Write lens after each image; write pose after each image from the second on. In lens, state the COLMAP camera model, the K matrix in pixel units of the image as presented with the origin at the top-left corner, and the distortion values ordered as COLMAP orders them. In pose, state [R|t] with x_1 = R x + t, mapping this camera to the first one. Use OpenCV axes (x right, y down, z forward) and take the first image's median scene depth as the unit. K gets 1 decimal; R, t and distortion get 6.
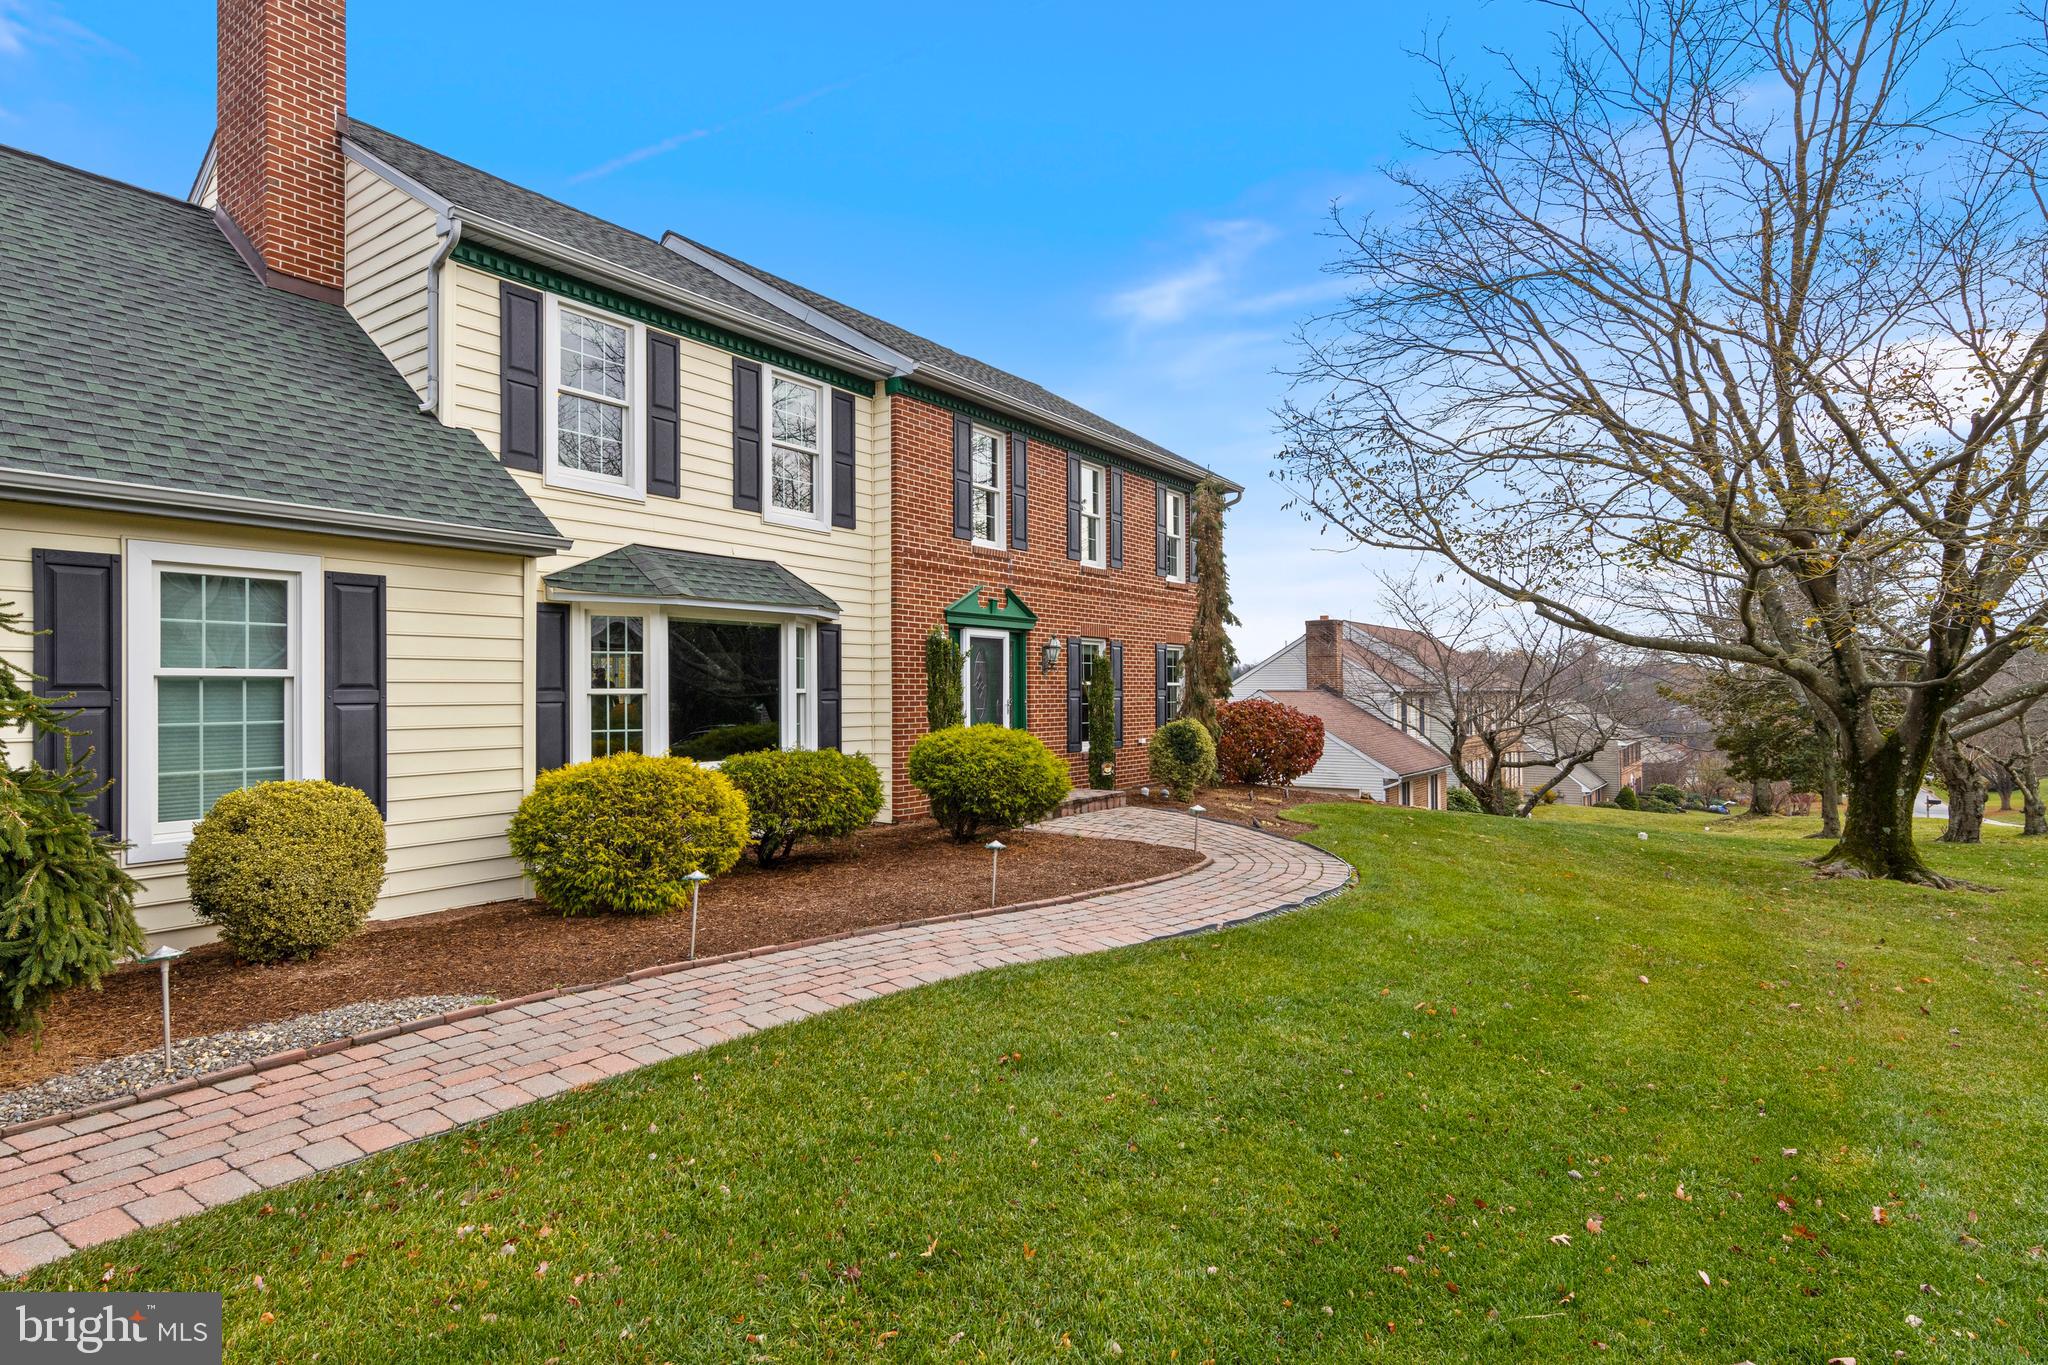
lens RADIAL K [[1052.7, 0, 1025.1], [0, 1052.7, 685.2], [0, 0, 1]] dist [0.011538, -0.002077]
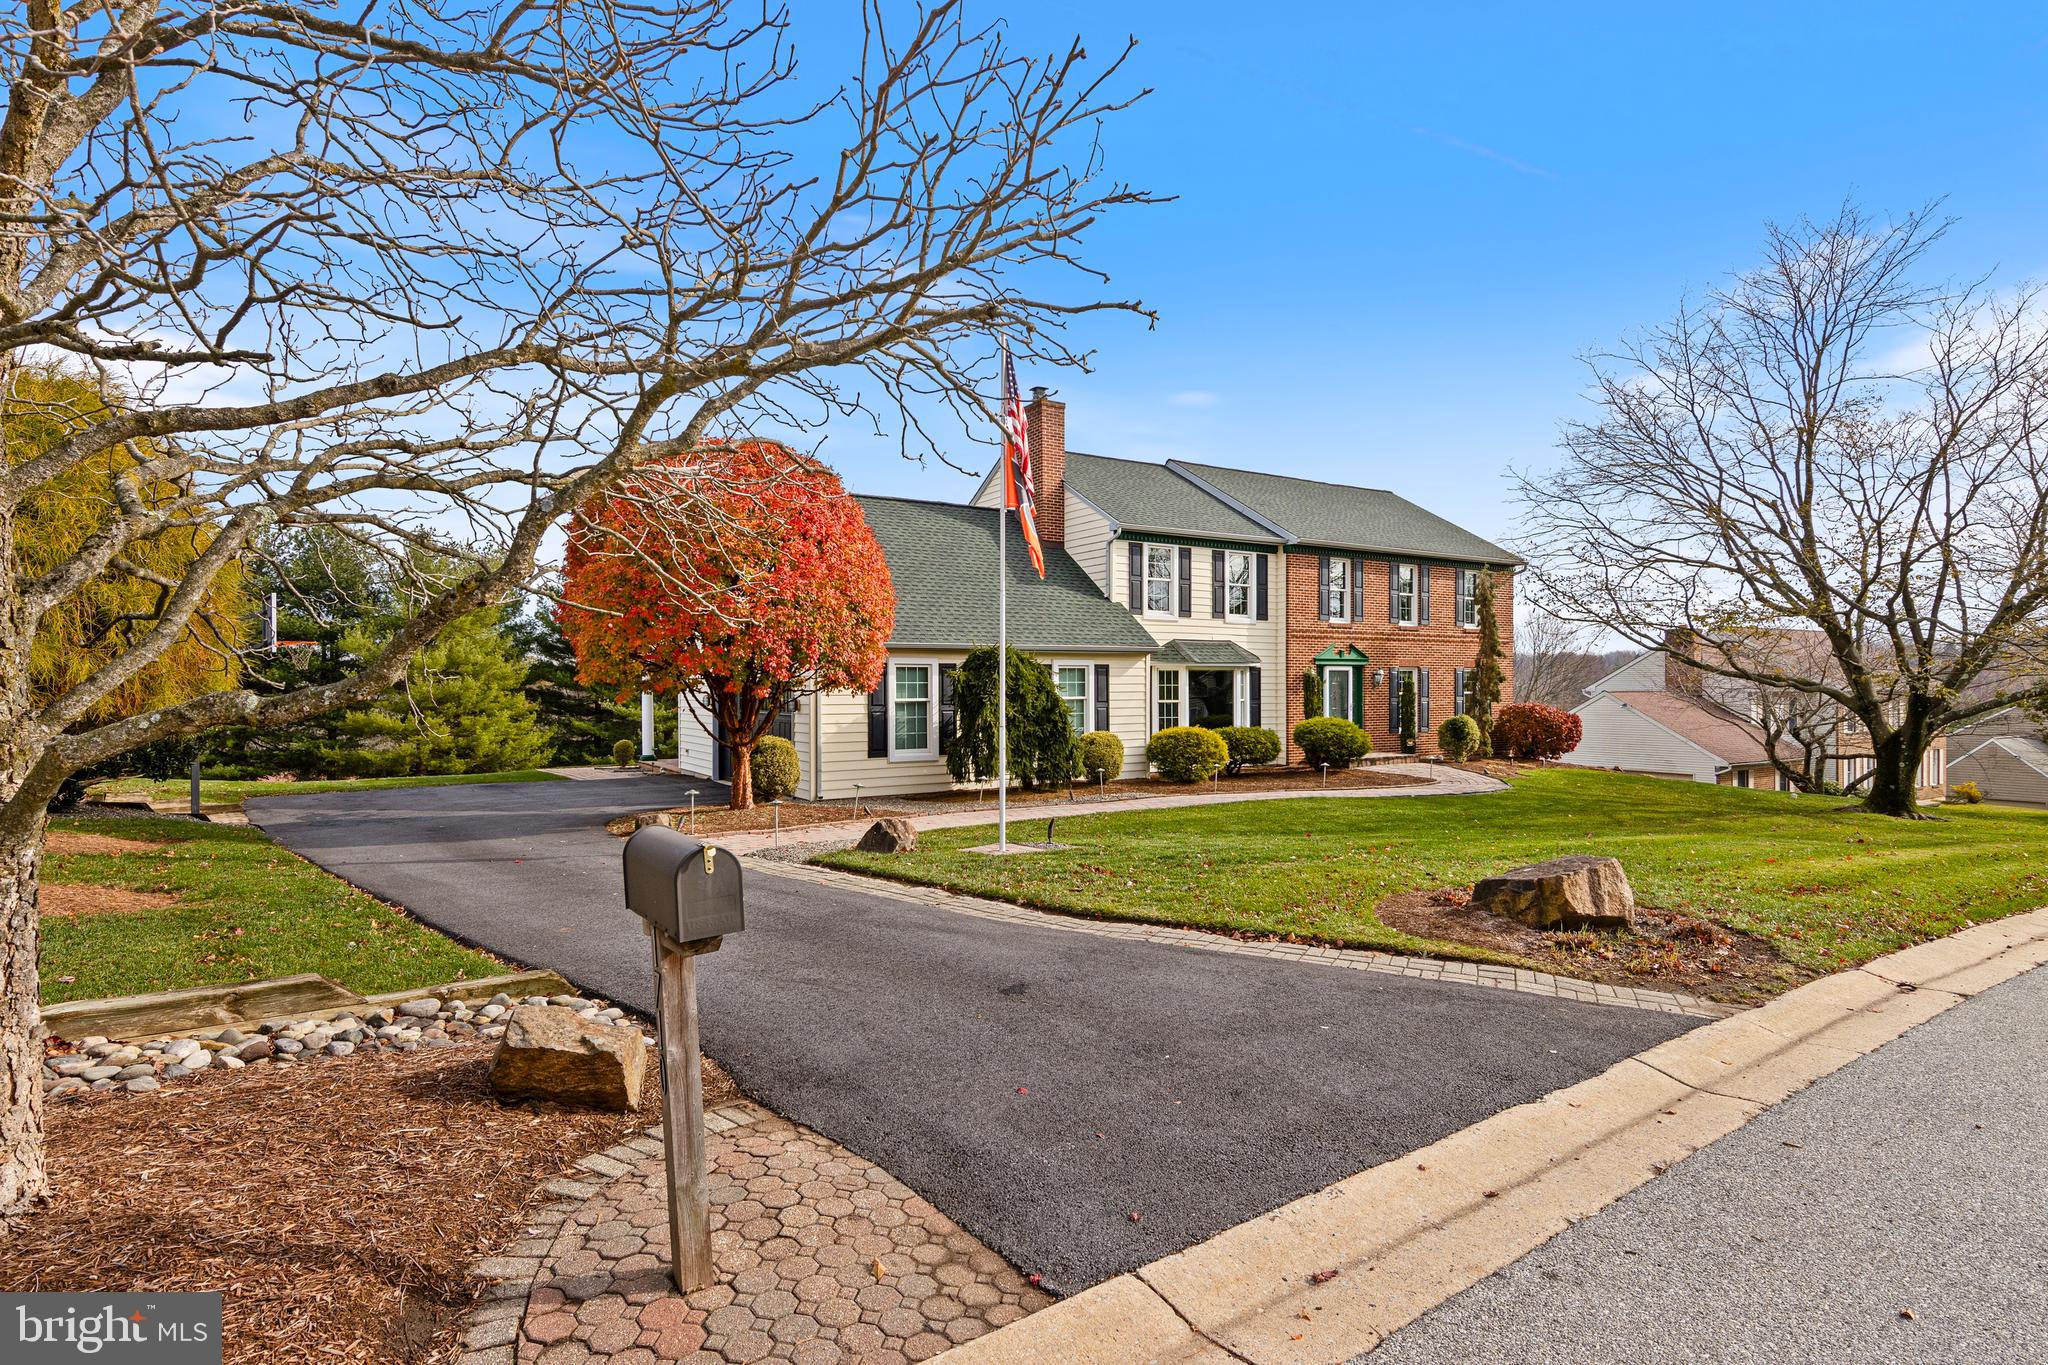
lens RADIAL K [[1052.7, 0, 1025.3], [0, 1052.7, 681.1], [0, 0, 1]] dist [0.011538, -0.002077]
pose [[0.928440, 0.000386, -0.371483, 0.179451], [0.001752, 0.999984, 0.005417, -0.047283], [0.371479, -0.005680, 0.928424, -1.195862]]
